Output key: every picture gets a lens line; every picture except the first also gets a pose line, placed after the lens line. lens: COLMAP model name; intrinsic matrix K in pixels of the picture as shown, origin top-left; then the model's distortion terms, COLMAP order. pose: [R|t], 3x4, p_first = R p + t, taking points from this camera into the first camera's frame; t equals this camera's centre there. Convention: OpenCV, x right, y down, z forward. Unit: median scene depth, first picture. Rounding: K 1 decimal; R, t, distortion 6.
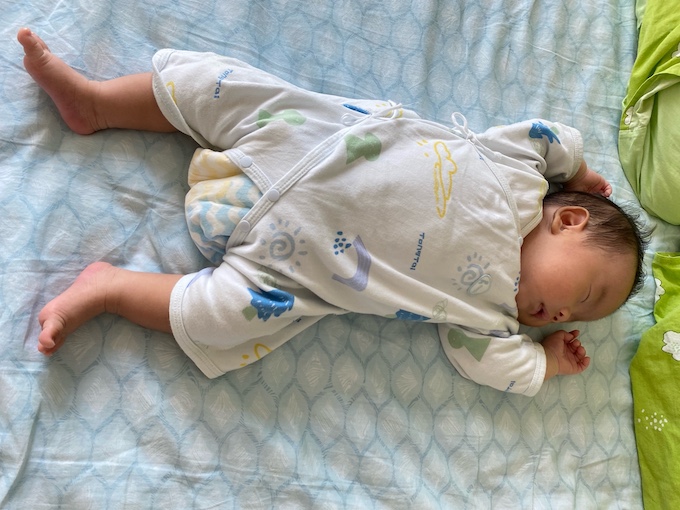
lens RADIAL K [[521.3, 0, 339.7], [0, 521.3, 254.2], [0, 0, 1]] dist [-0.000104, -0.001595]
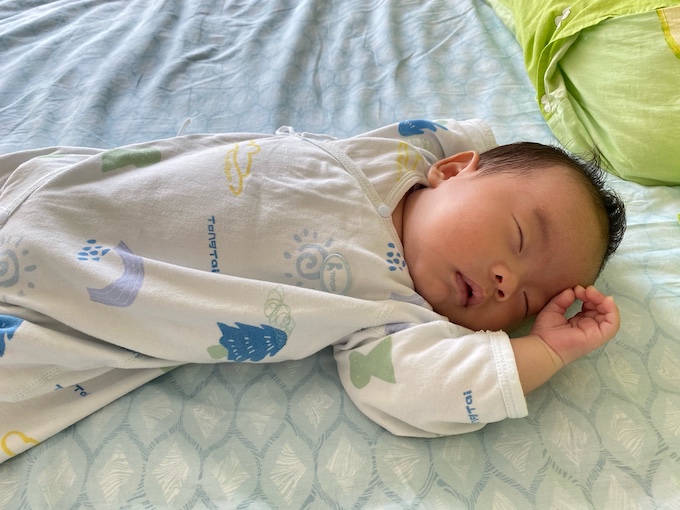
lens RADIAL K [[521.3, 0, 340.3], [0, 521.3, 254.9], [0, 0, 1]] dist [-0.000104, -0.001595]
pose [[0.920444, -0.361101, -0.149632, 0.385436], [0.220512, 0.795791, -0.563996, 0.424116], [0.322735, 0.486131, 0.812107, 0.449820]]
